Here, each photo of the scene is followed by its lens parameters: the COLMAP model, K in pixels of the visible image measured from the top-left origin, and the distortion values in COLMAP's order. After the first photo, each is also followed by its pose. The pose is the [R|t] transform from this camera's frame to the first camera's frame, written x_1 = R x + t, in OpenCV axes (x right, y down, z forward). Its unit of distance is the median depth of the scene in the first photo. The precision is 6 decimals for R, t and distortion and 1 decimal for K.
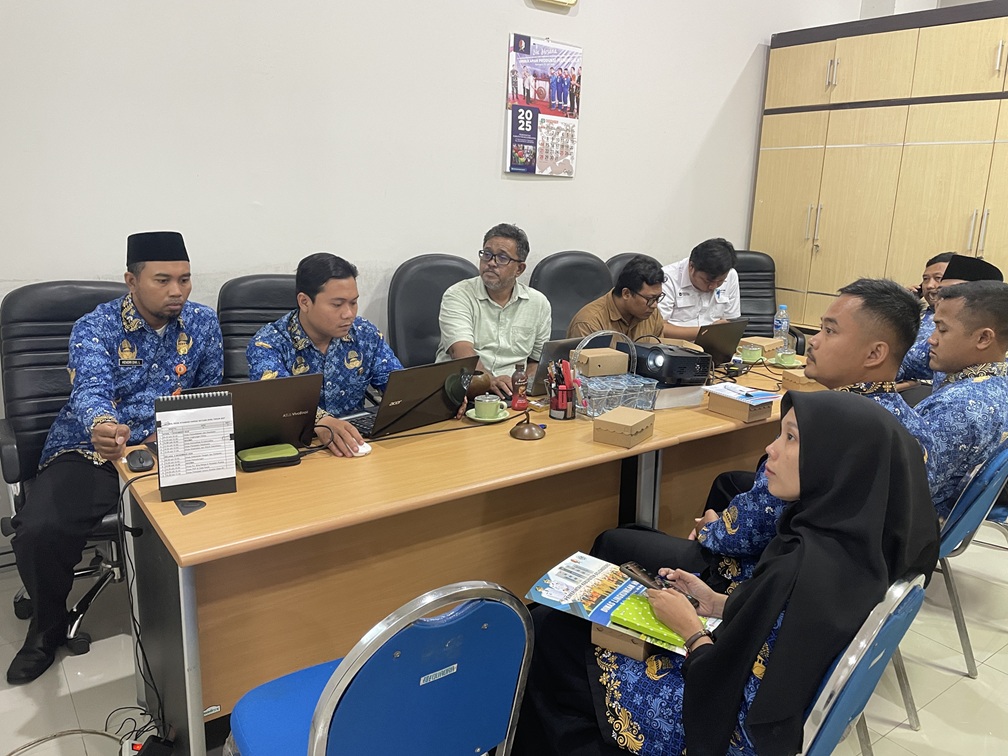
lens RADIAL K [[764.9, 0, 504.0], [0, 764.9, 378.0], [0, 0, 1]] dist [0.060592, -0.084010]
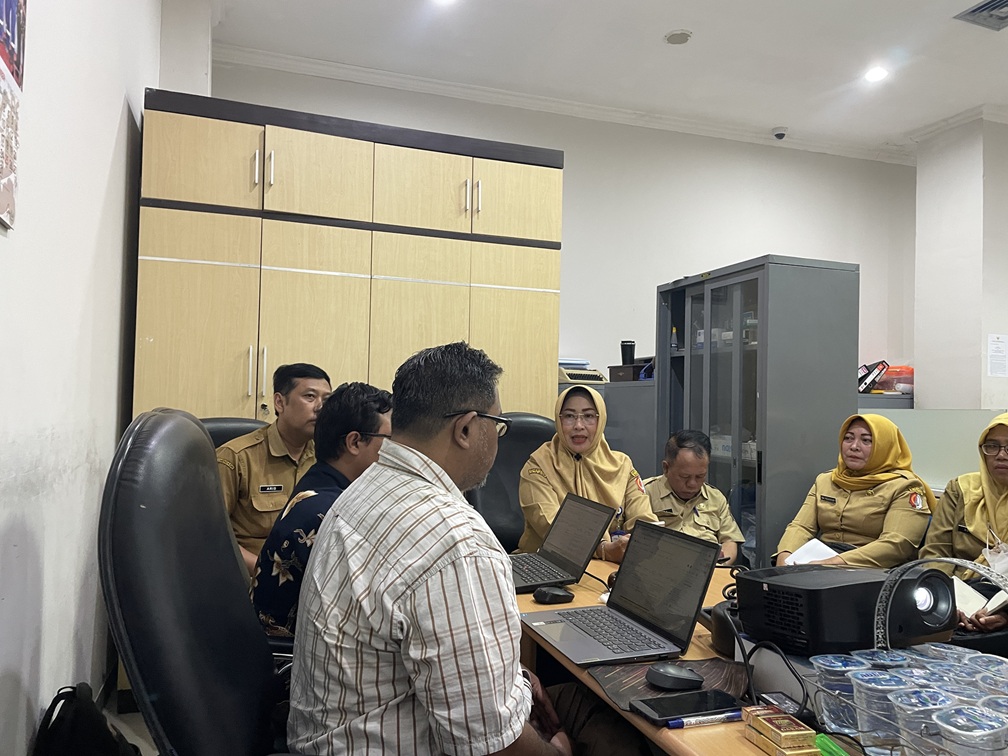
lens RADIAL K [[765.4, 0, 508.3], [0, 765.4, 386.6], [0, 0, 1]] dist [0.070082, -0.089279]
pose [[0.277460, 0.006989, 0.960712, -0.223230], [0.213972, 0.974408, -0.068885, -0.112039], [-0.936607, 0.224678, 0.268864, 0.718880]]
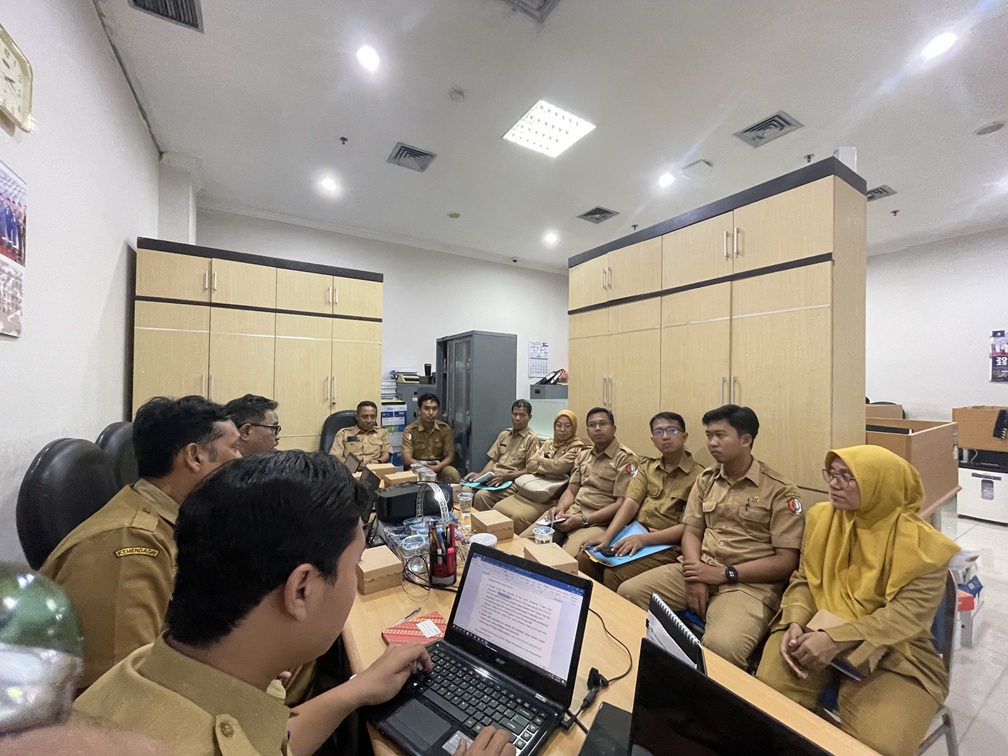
lens RADIAL K [[408.1, 0, 503.7], [0, 408.1, 382.4], [0, 0, 1]] dist [-0.004503, -0.000528]
pose [[0.073808, -0.020420, 0.997063, -0.293655], [0.226795, 0.973937, 0.003158, -0.115931], [-0.971142, 0.225896, 0.076515, 0.538041]]
